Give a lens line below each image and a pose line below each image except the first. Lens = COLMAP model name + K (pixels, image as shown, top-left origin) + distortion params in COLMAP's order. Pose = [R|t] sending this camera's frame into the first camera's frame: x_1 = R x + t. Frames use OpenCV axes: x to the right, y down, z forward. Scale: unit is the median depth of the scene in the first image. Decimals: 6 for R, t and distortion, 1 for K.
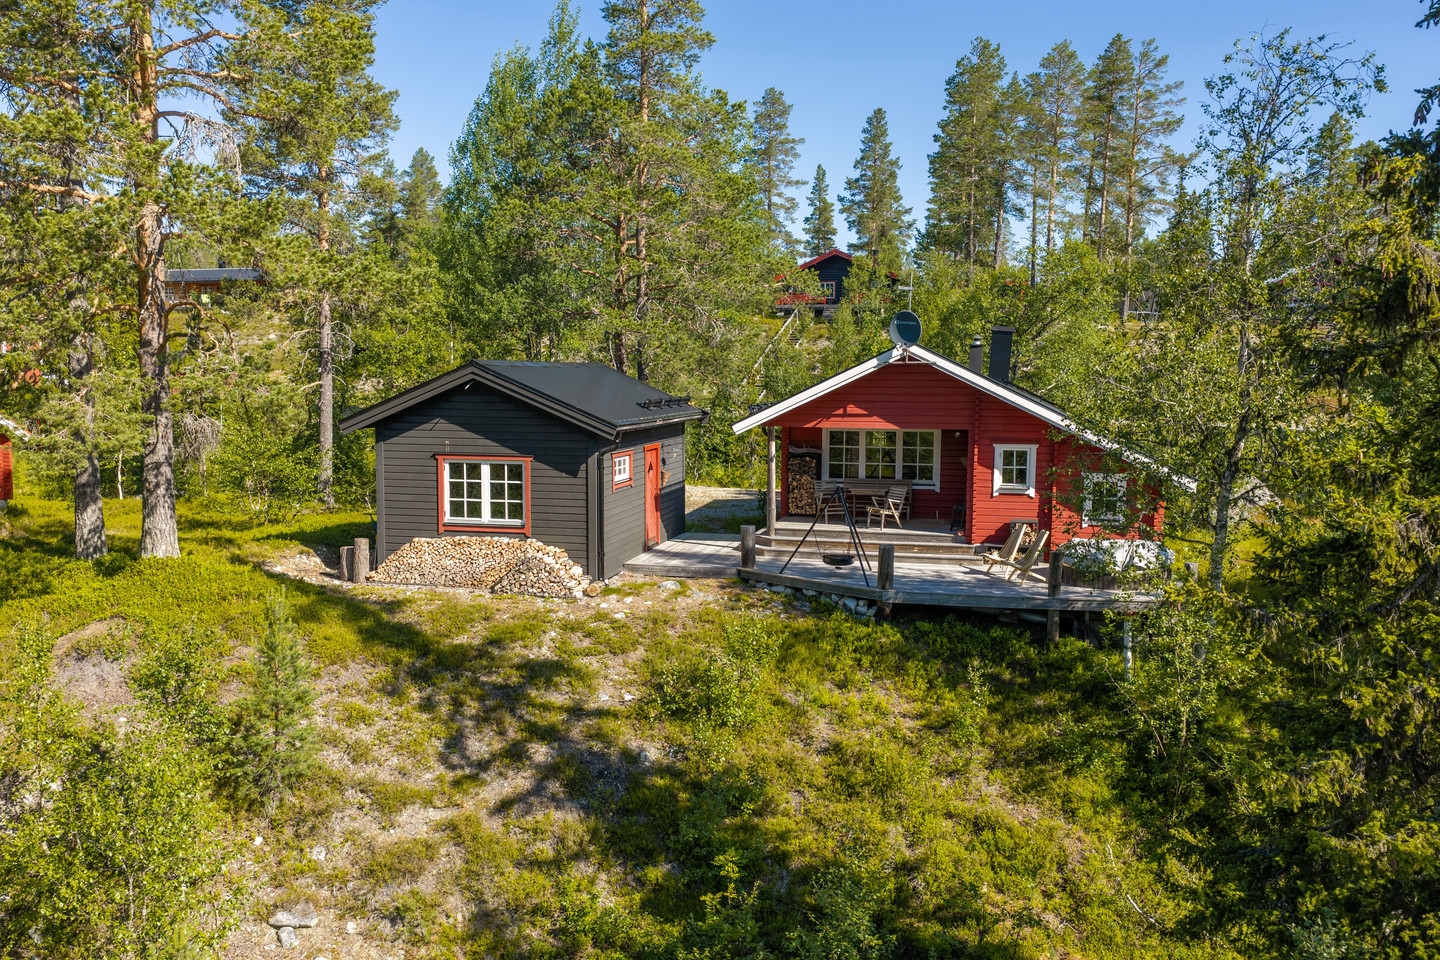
lens RADIAL K [[1186.4, 0, 721.2], [0, 1186.4, 478.2], [0, 0, 1]] dist [-0.003893, -0.006453]
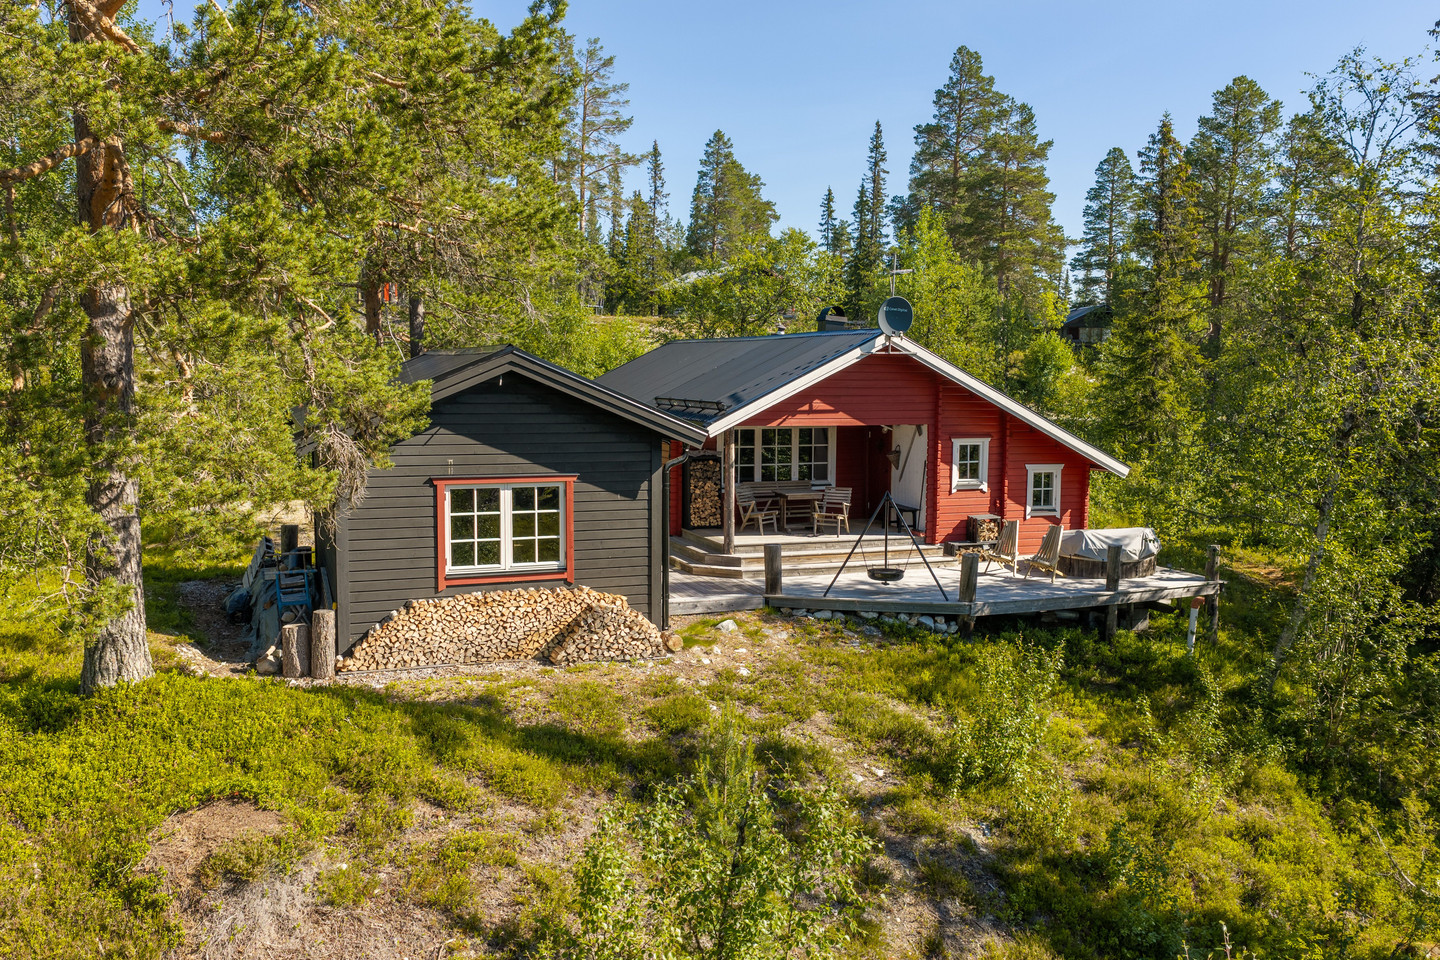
lens RADIAL K [[1186.4, 0, 719.9], [0, 1186.4, 481.9], [0, 0, 1]] dist [-0.003893, -0.006453]
pose [[0.831507, -0.052109, 0.553064, -0.488293], [0.046426, 0.998626, 0.024290, -0.027551], [-0.553571, 0.005479, 0.832784, 0.324396]]
